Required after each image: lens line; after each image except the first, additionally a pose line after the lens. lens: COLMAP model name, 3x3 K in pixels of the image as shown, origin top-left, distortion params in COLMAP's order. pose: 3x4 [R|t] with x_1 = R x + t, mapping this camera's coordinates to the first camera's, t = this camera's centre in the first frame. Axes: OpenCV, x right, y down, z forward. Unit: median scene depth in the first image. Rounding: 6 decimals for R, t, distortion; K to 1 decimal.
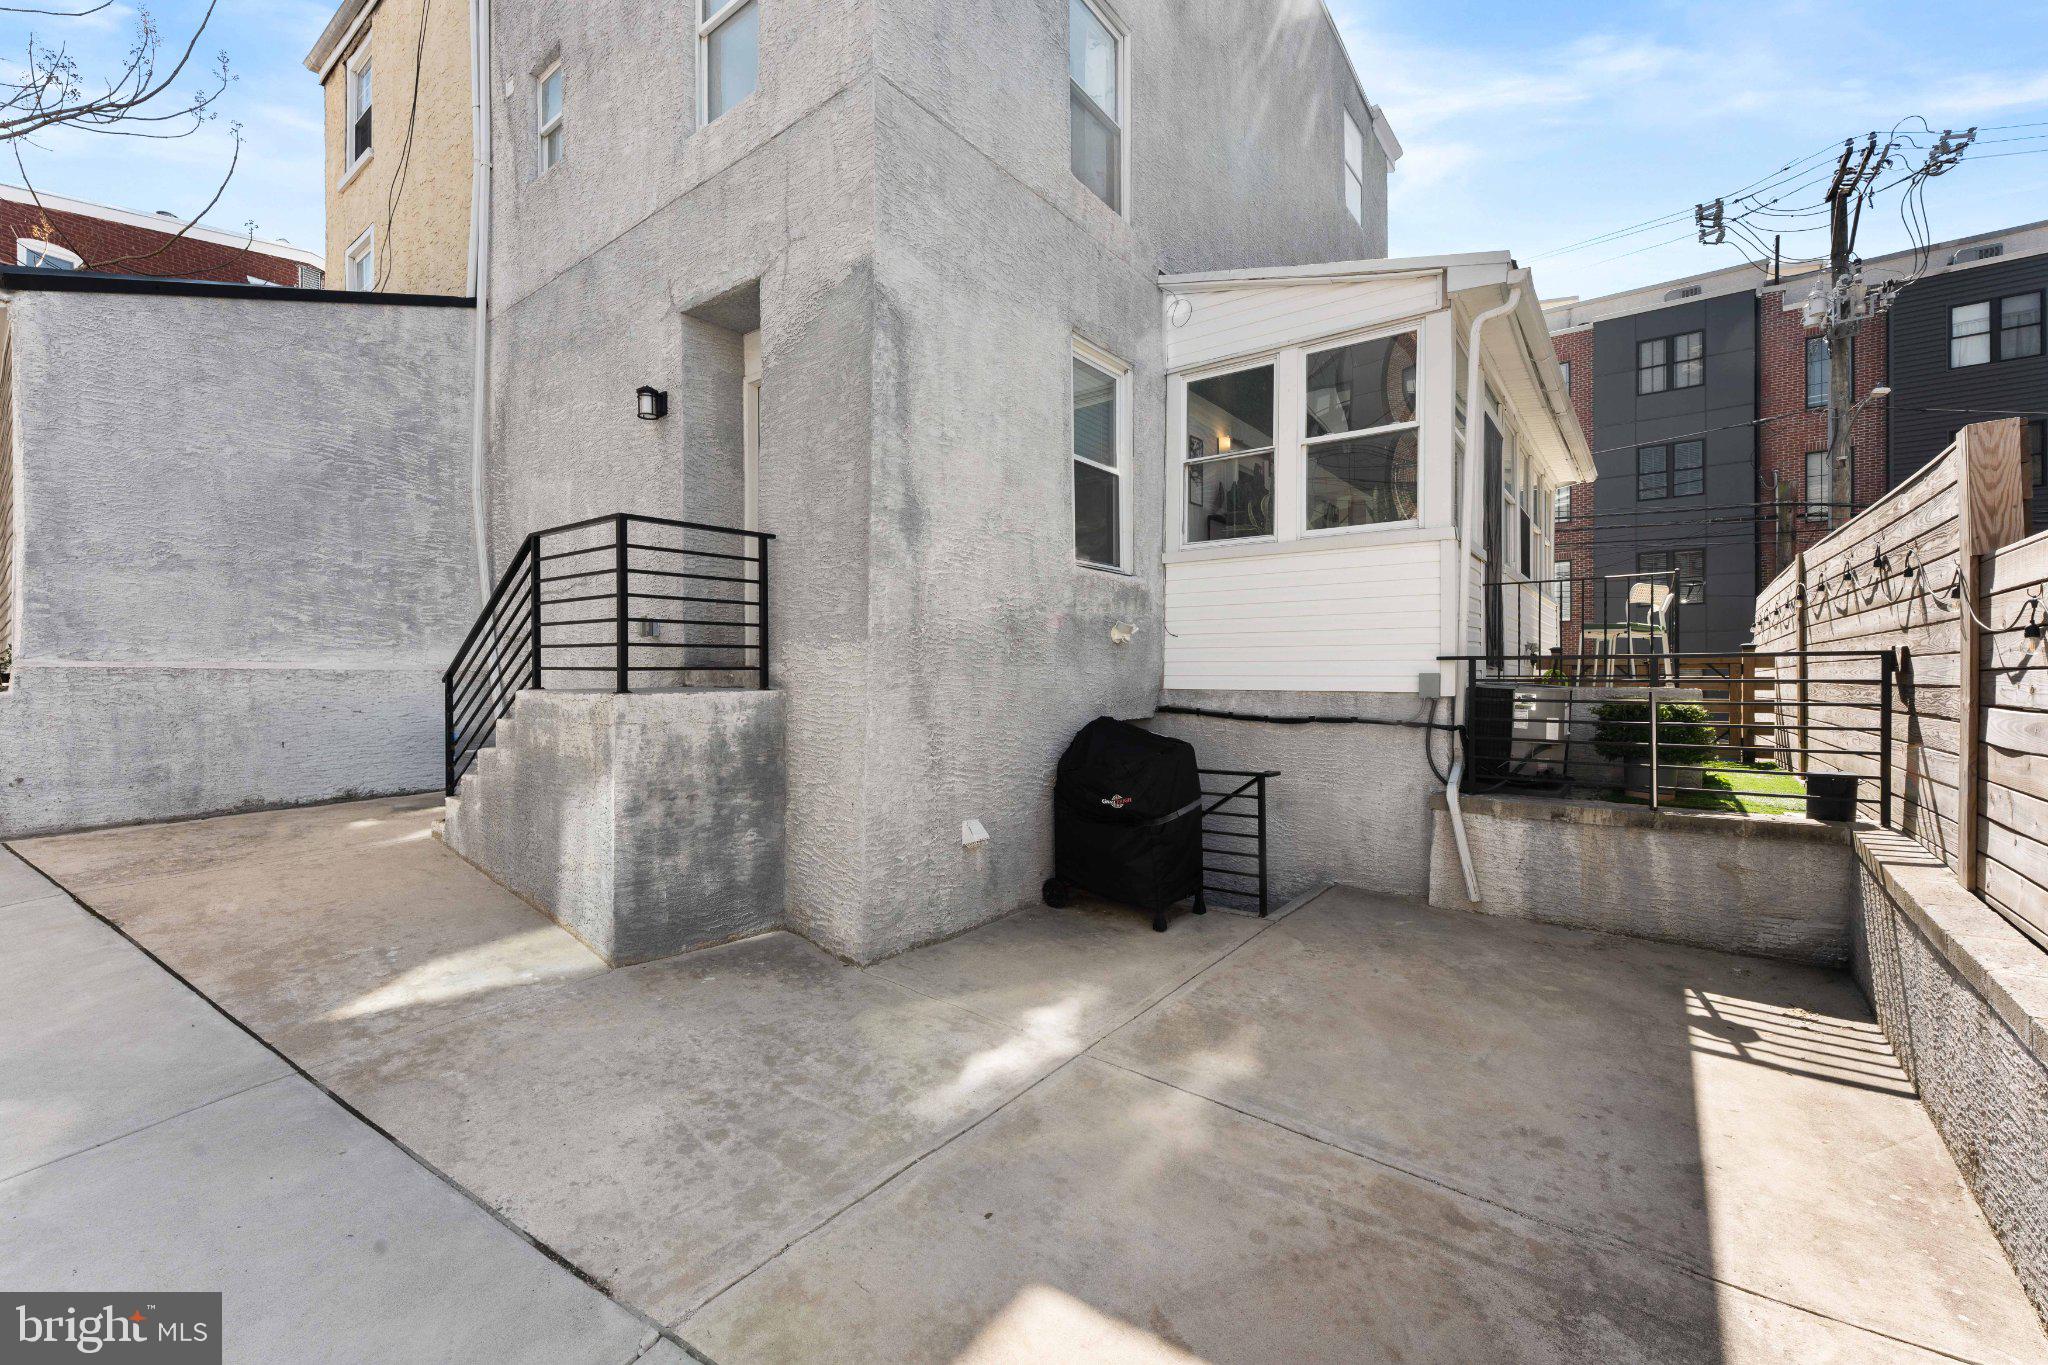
lens RADIAL K [[853.6, 0, 1024.0], [0, 853.6, 682.5], [0, 0, 1]] dist [0.000024, -0.000276]
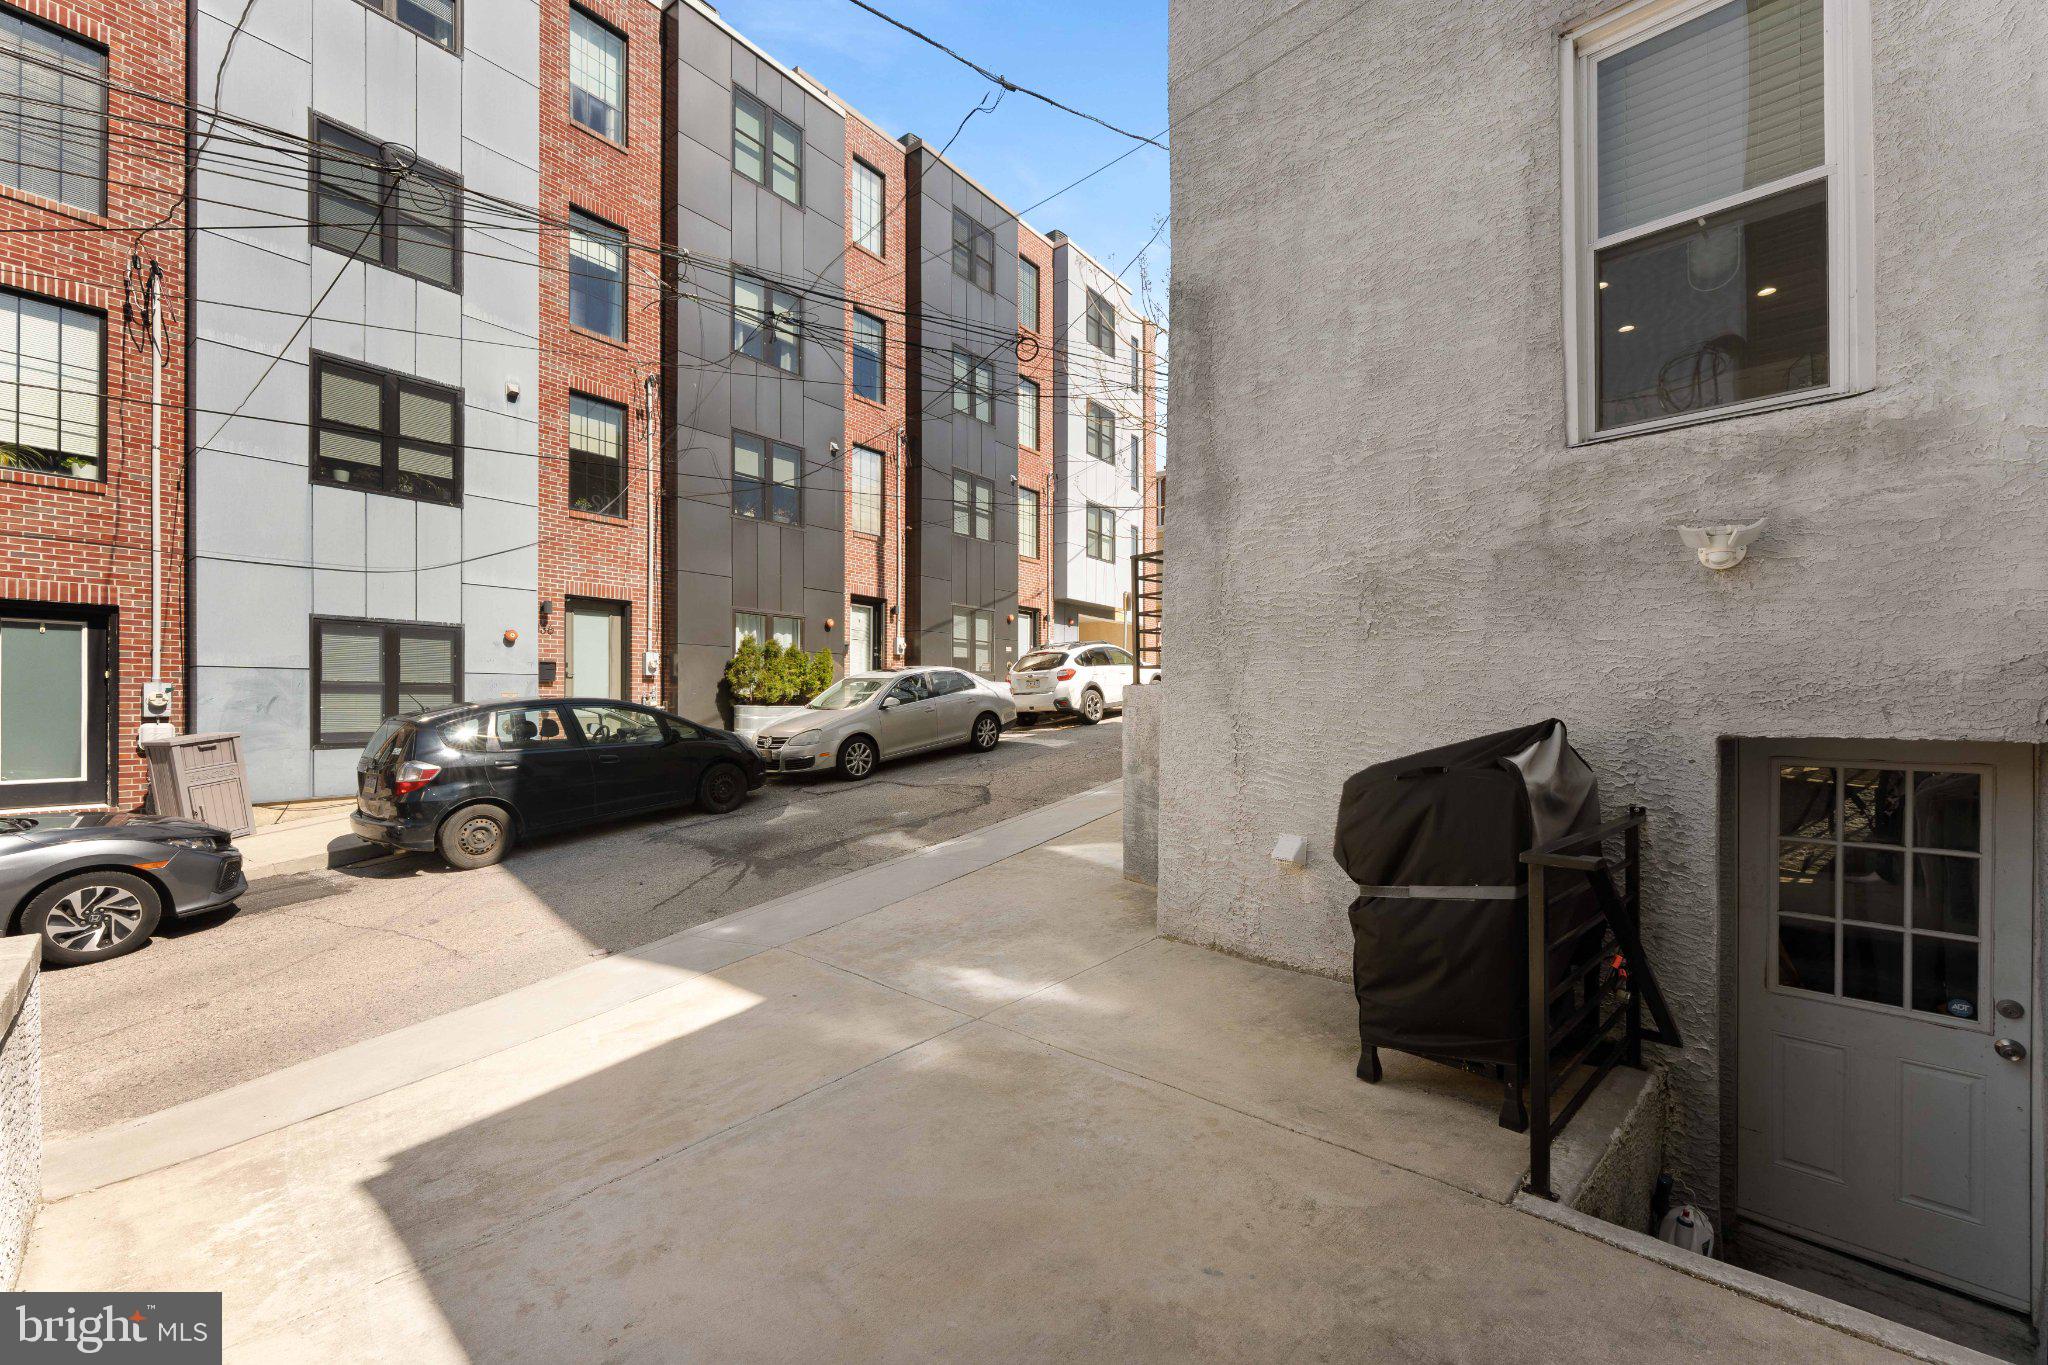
lens RADIAL K [[827.8, 0, 1029.7], [0, 827.8, 701.5], [0, 0, 1]] dist [-0.004072, -0.000086]
pose [[-0.128554, 0.000564, -0.991702, 0.747439], [-0.000826, 0.999999, 0.000676, 0.032821], [0.991702, 0.000906, -0.128553, 0.841715]]
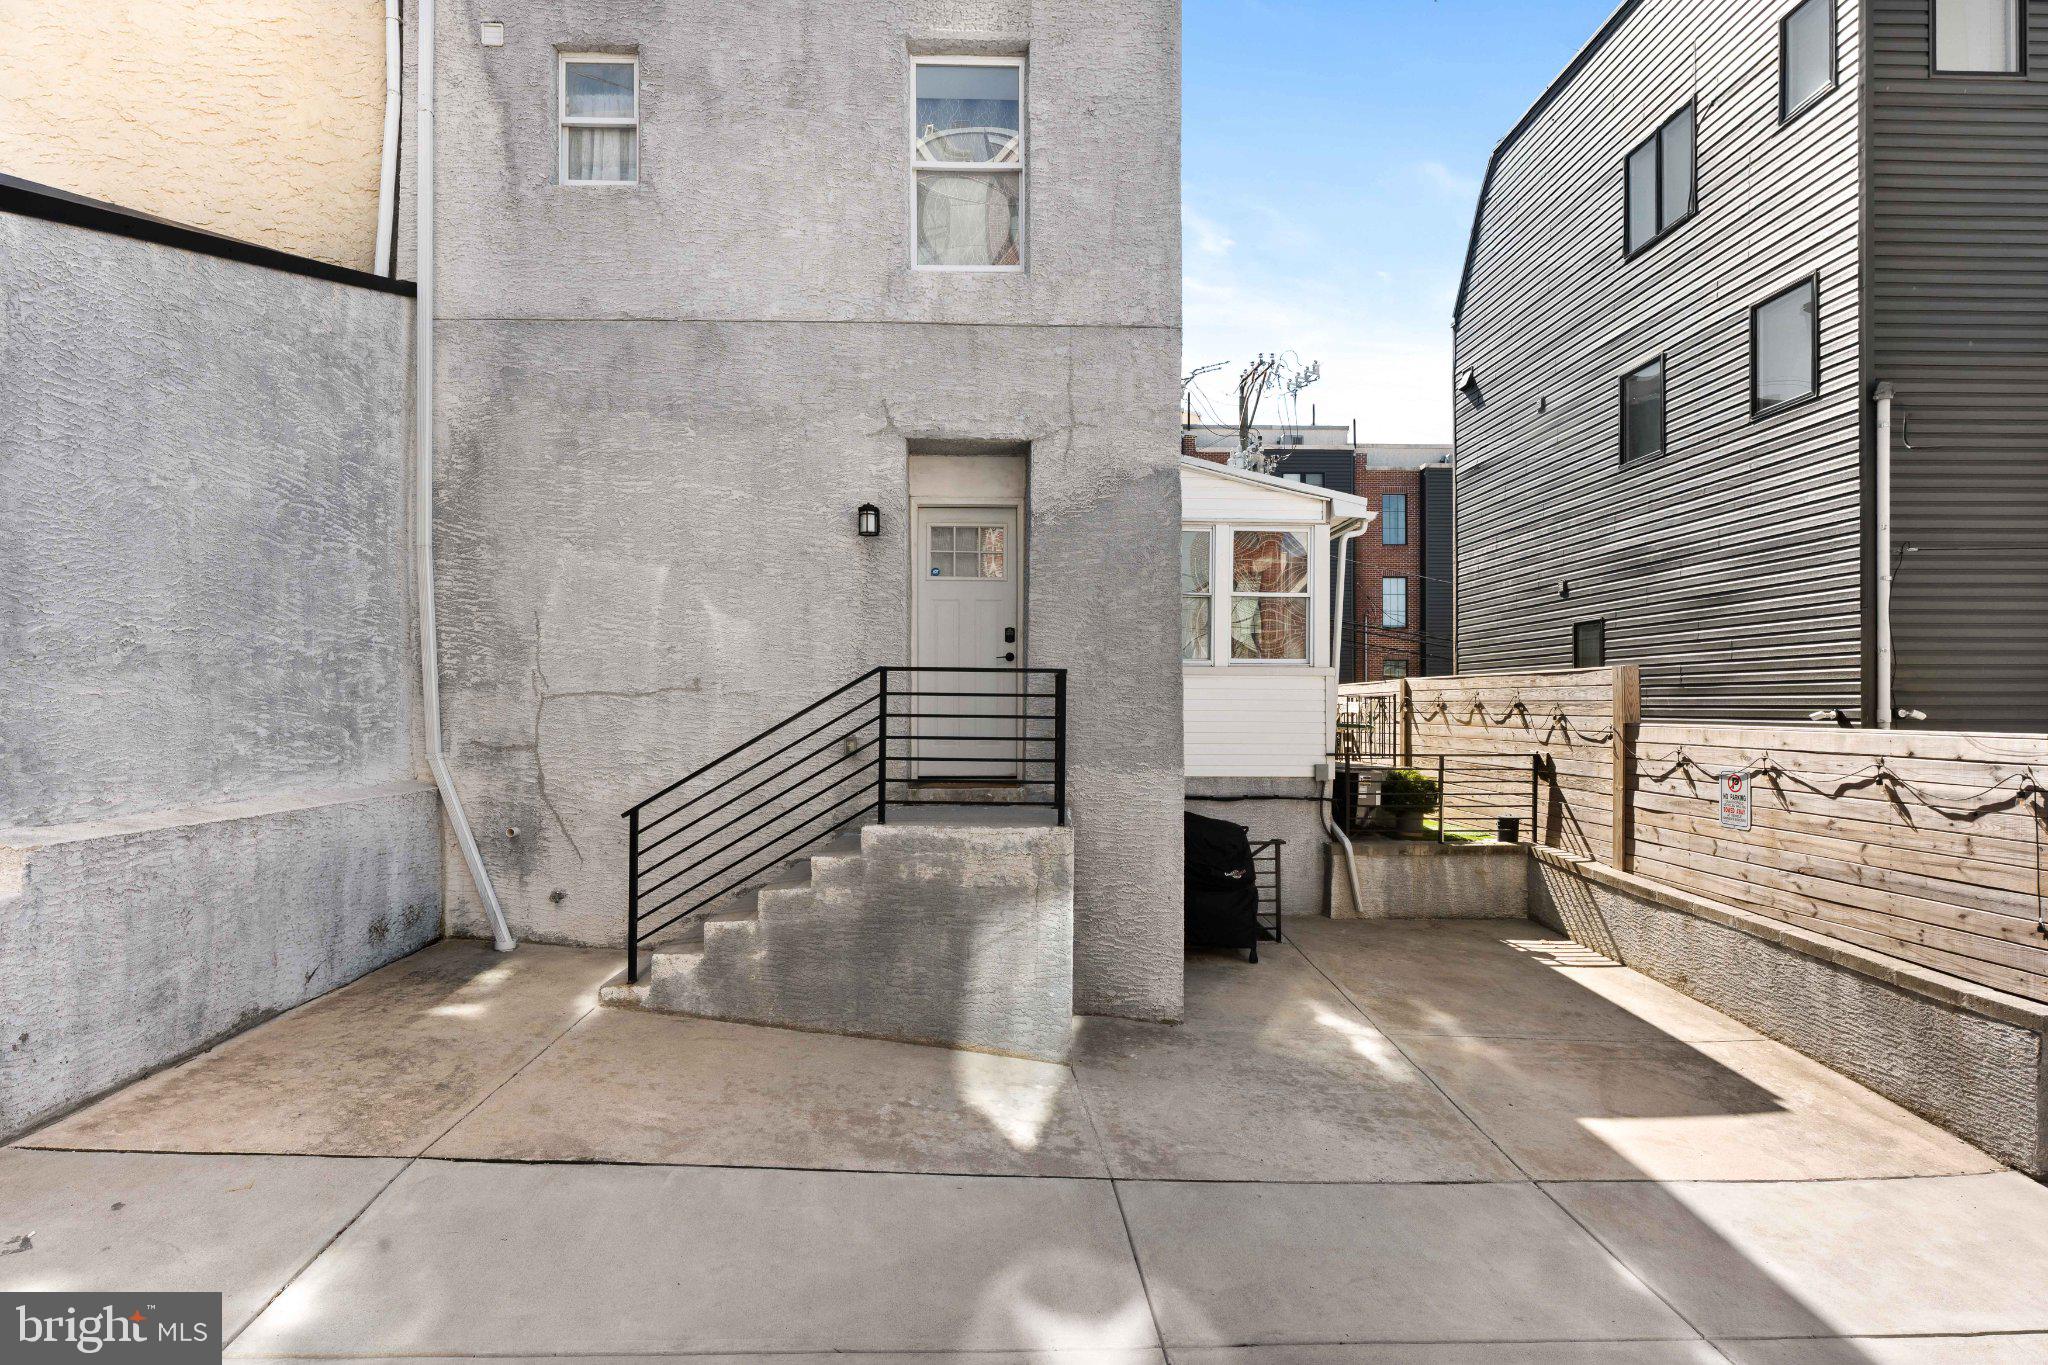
lens RADIAL K [[960.4, 0, 1032.6], [0, 960.4, 700.4], [0, 0, 1]] dist [0.000553, -0.000412]
pose [[0.768422, 0.005404, 0.639921, -1.115161], [0.001198, 0.999950, -0.009883, -0.119830], [-0.639942, 0.008361, 0.768377, 0.028693]]
